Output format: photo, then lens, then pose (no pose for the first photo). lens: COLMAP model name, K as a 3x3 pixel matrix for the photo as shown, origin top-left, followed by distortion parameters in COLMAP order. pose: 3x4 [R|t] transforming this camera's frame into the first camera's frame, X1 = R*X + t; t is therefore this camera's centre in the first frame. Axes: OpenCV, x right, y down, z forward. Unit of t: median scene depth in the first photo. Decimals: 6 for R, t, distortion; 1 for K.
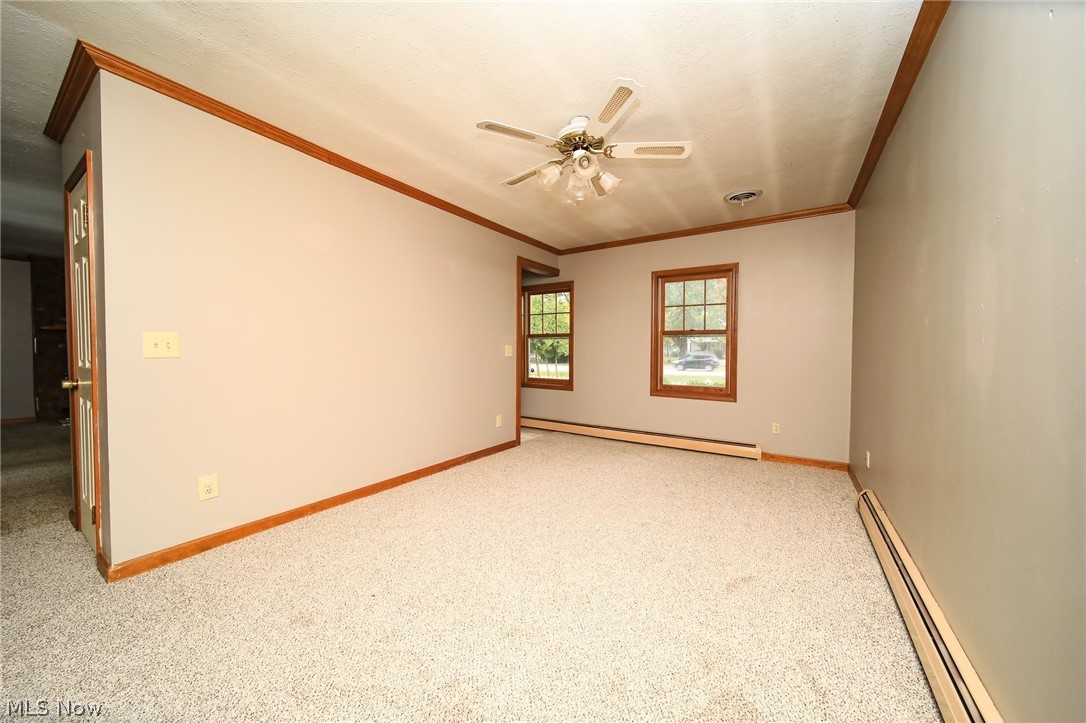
lens RADIAL K [[378.4, 0, 546.5], [0, 378.4, 358.3], [0, 0, 1]] dist [-0.000955, -0.000165]
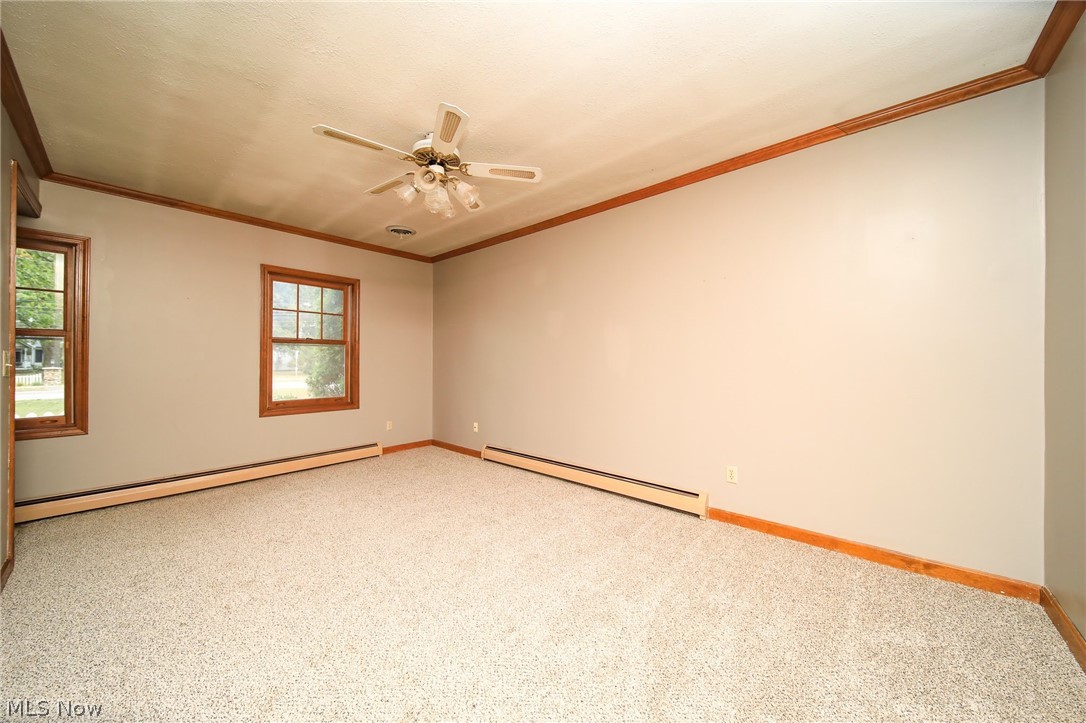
lens RADIAL K [[378.4, 0, 546.5], [0, 378.4, 358.3], [0, 0, 1]] dist [-0.000955, -0.000165]
pose [[0.145187, 0.001870, 0.989402, -0.446693], [0.021492, 0.999756, -0.005043, -0.009290], [-0.989171, 0.021996, 0.145112, 0.290286]]
